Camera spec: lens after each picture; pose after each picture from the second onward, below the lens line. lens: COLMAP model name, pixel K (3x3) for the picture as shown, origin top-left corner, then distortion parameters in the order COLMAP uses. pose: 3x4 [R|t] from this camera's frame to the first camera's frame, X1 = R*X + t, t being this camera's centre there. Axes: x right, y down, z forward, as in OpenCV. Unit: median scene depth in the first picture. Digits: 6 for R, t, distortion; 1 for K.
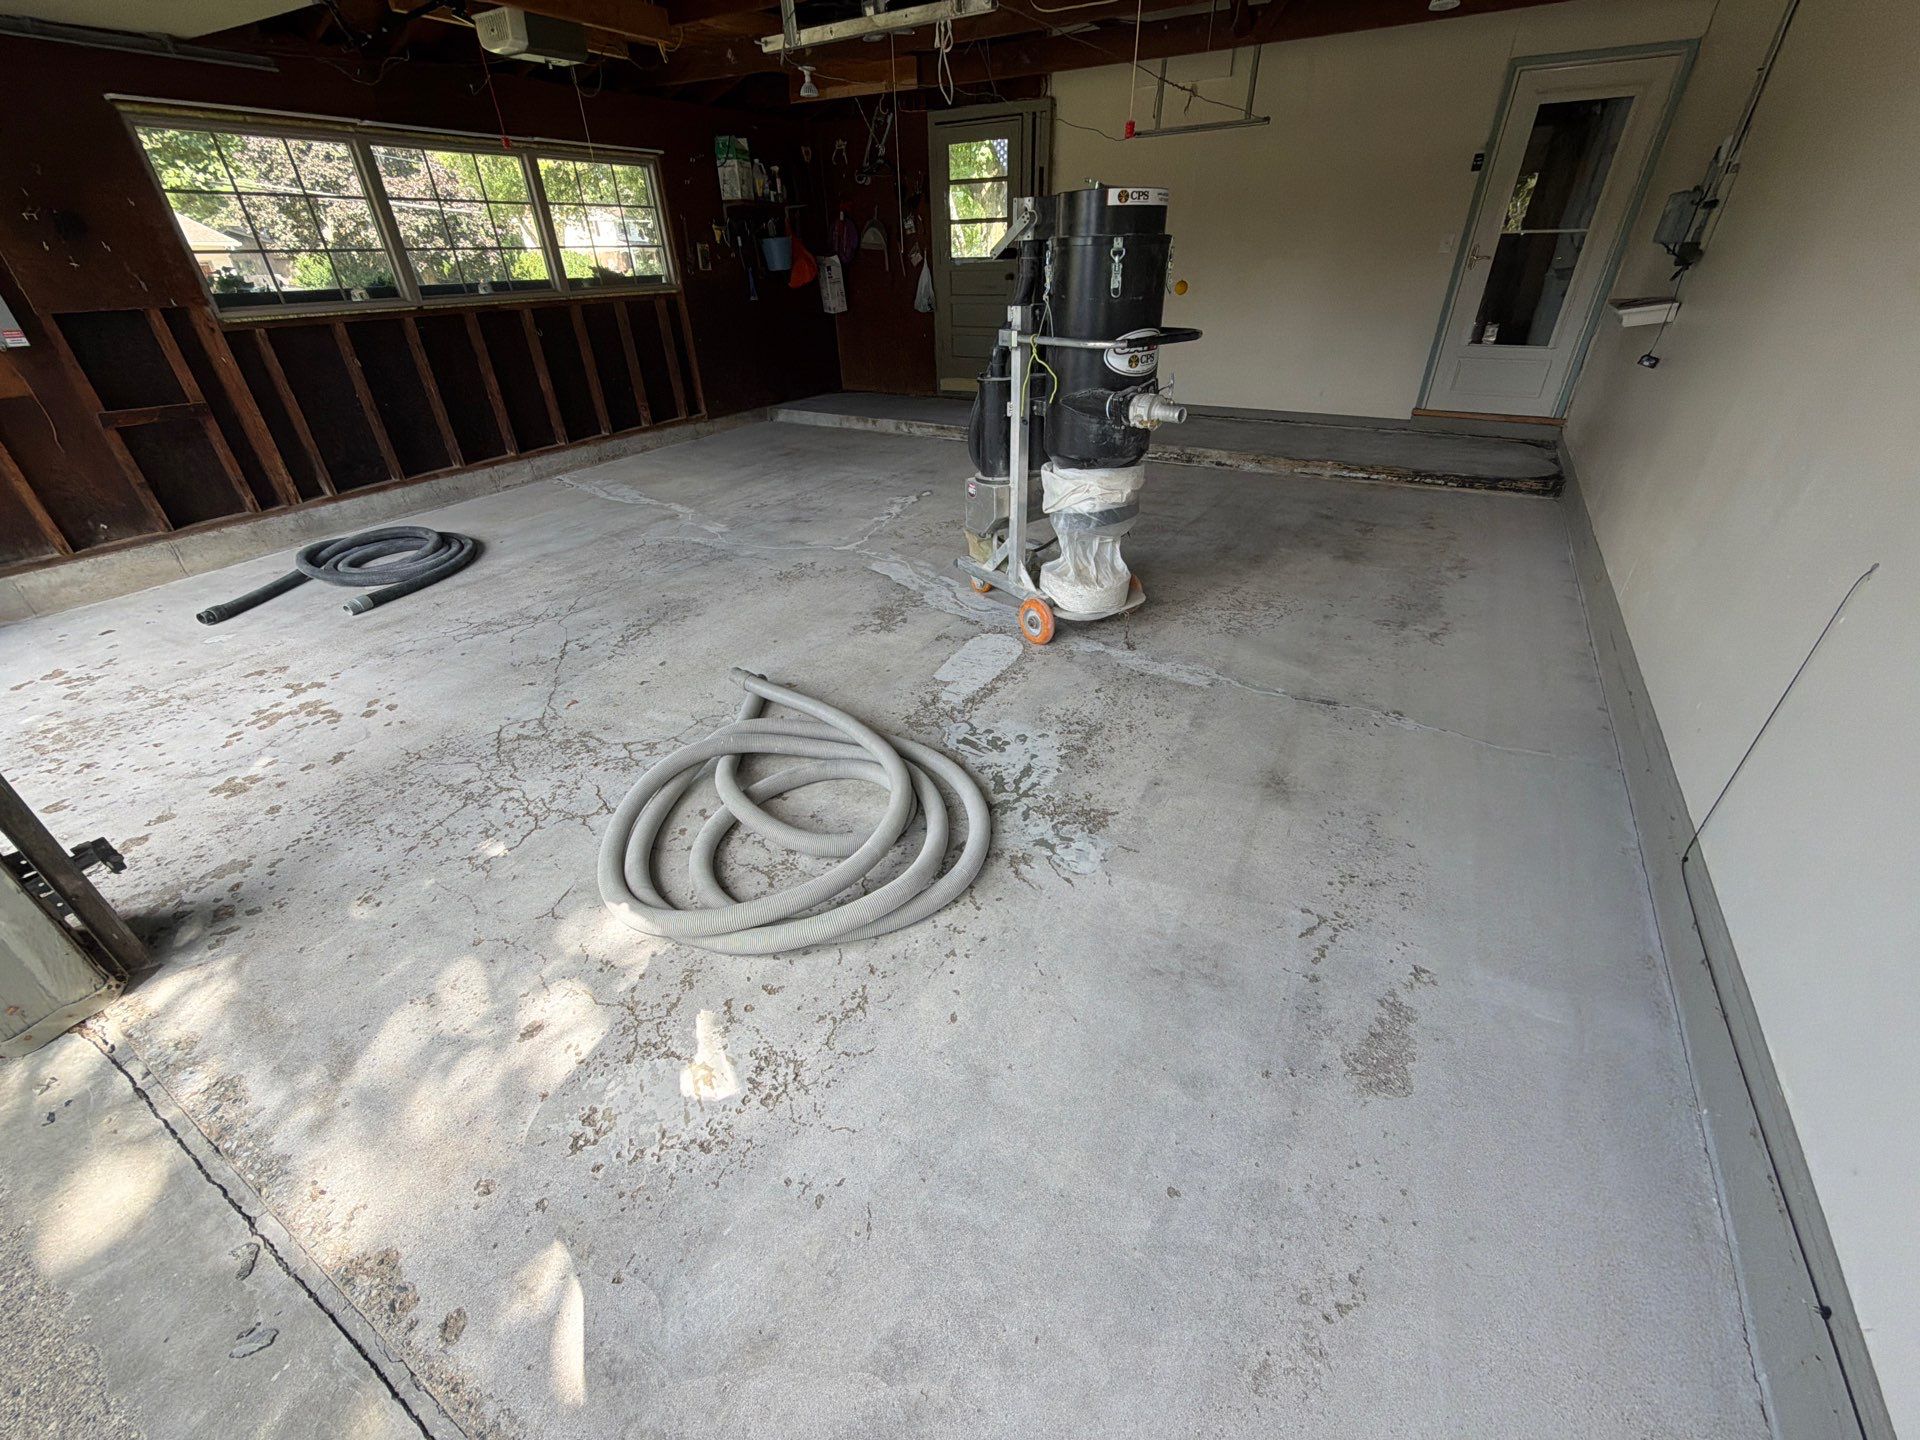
lens RADIAL K [[761.7, 0, 960.0], [0, 761.7, 720.0], [0, 0, 1]] dist [0.000720, -0.000235]
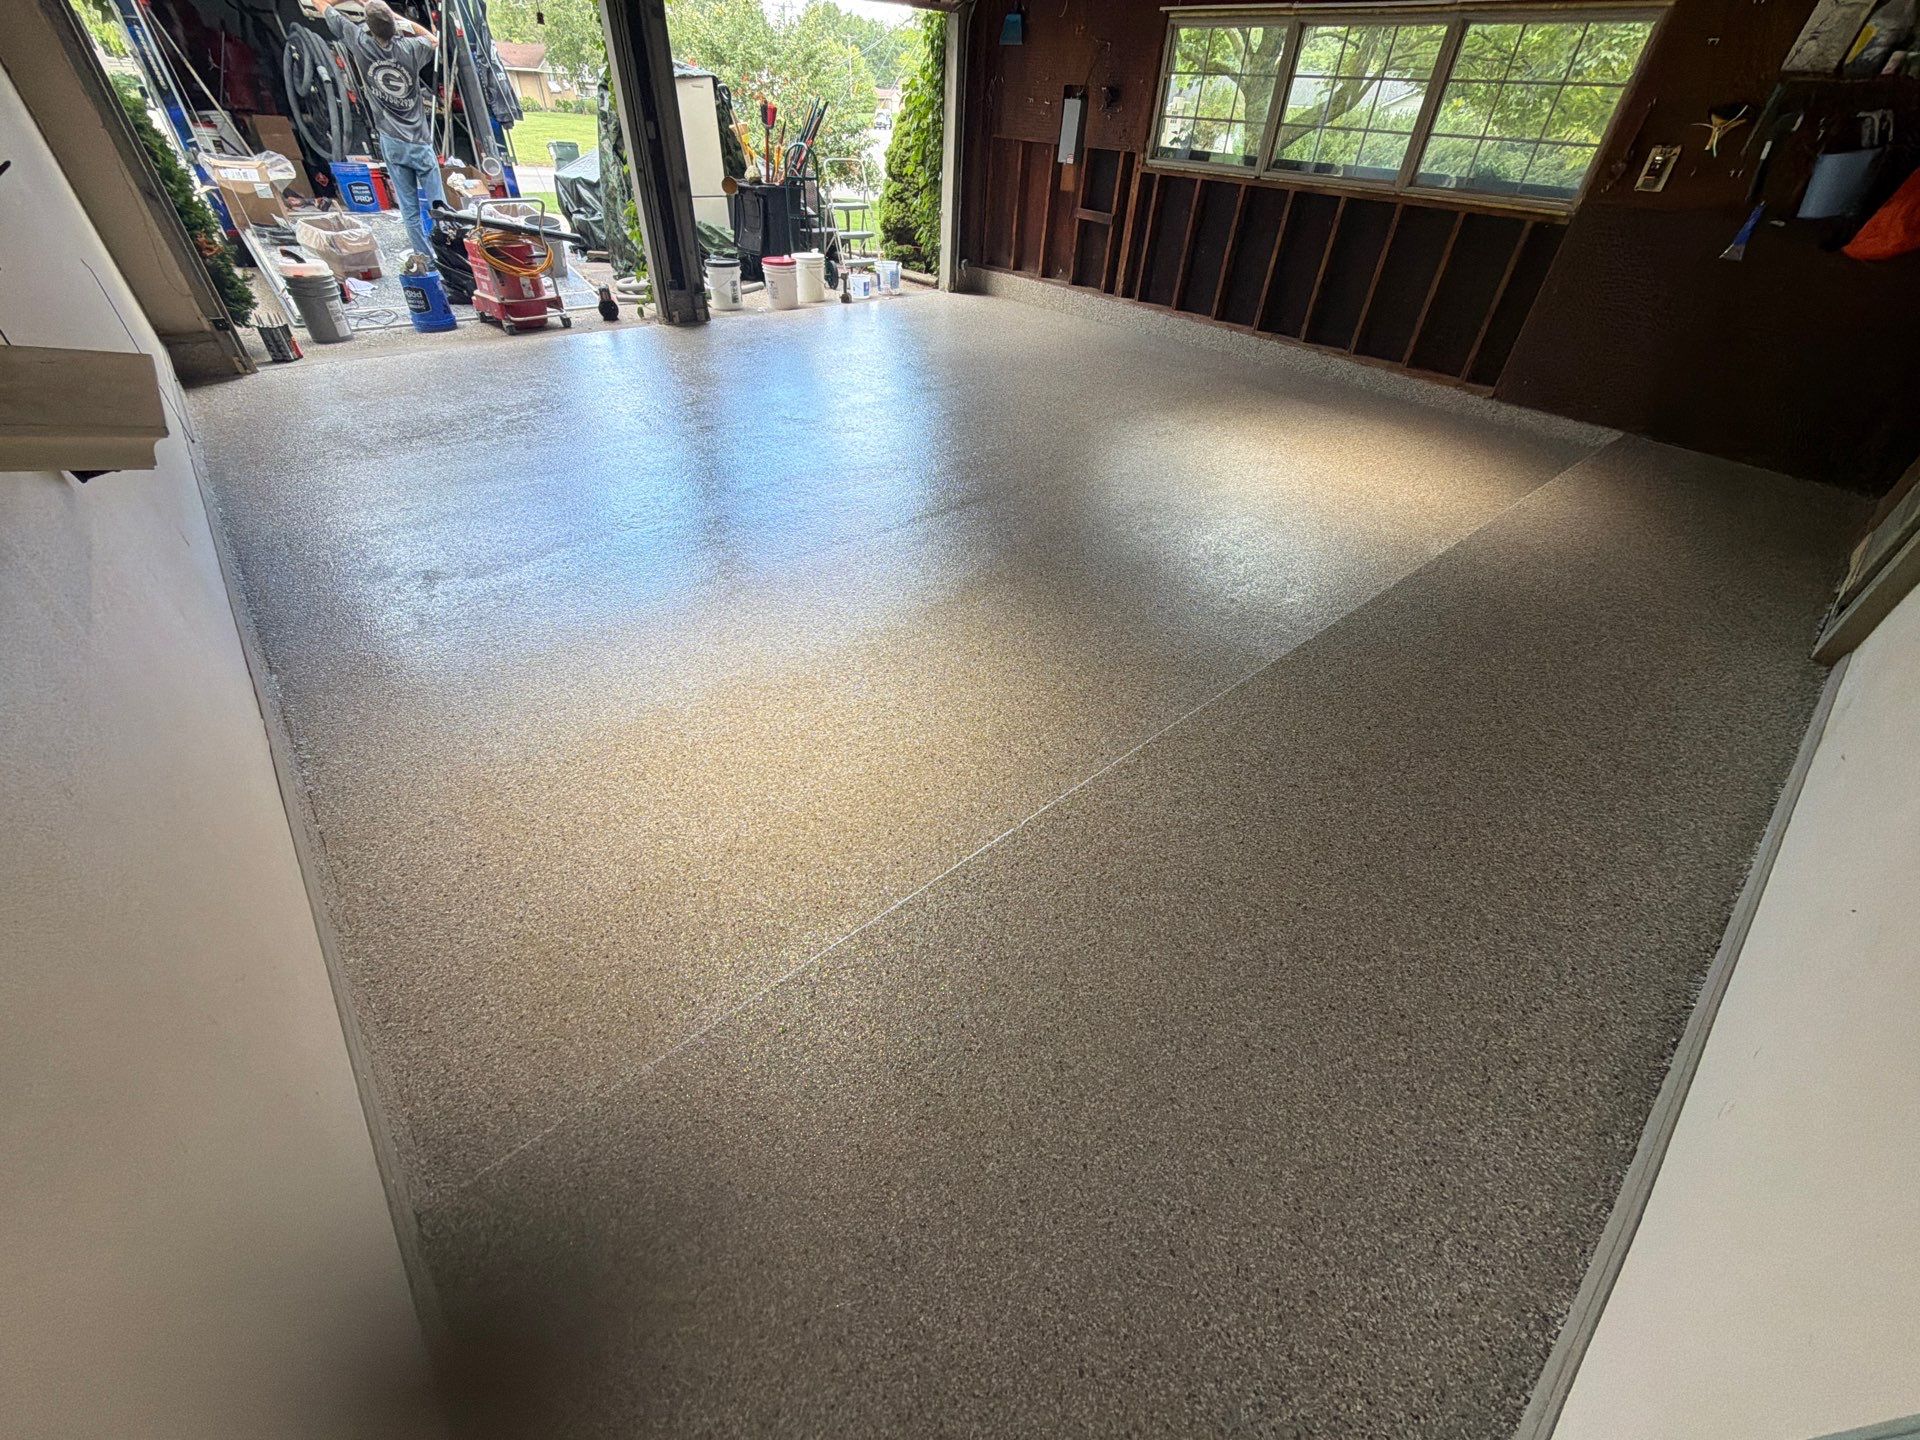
lens RADIAL K [[761.7, 0, 960.0], [0, 761.7, 720.0], [0, 0, 1]] dist [0.000720, -0.000235]
pose [[-0.316380, 0.605850, -0.729966, 0.741327], [-0.531710, 0.524004, 0.665360, -0.604980], [0.785613, 0.598636, 0.156352, 0.904666]]
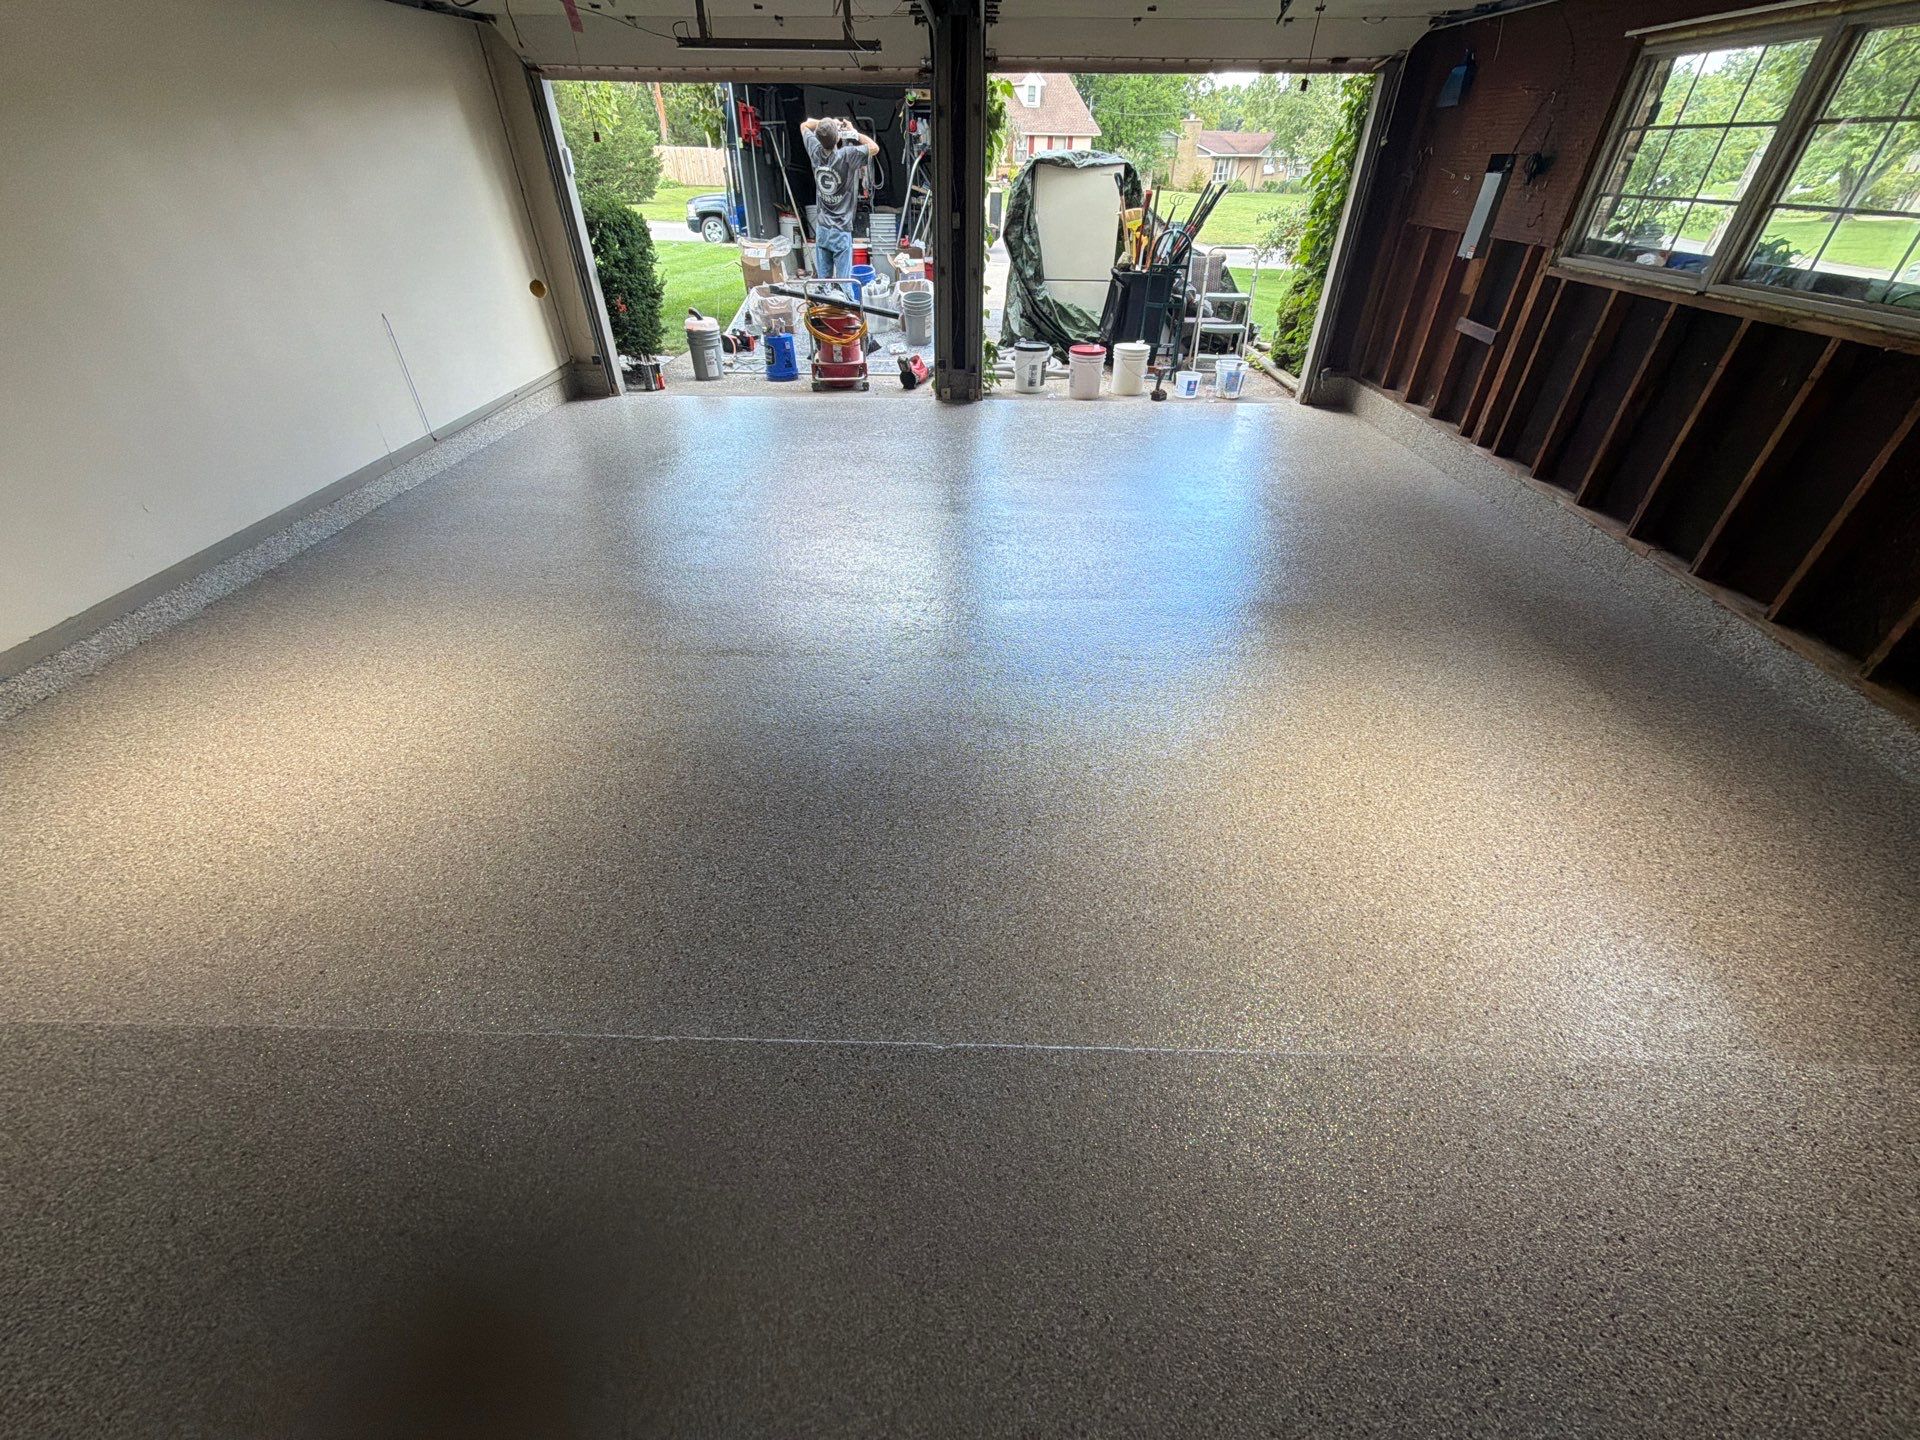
lens RADIAL K [[761.7, 0, 960.0], [0, 761.7, 720.0], [0, 0, 1]] dist [0.000720, -0.000235]
pose [[-0.872119, 0.306459, -0.381433, 0.224570], [-0.244063, 0.403189, 0.881970, -0.779214], [0.424077, 0.862277, -0.276834, 1.167152]]
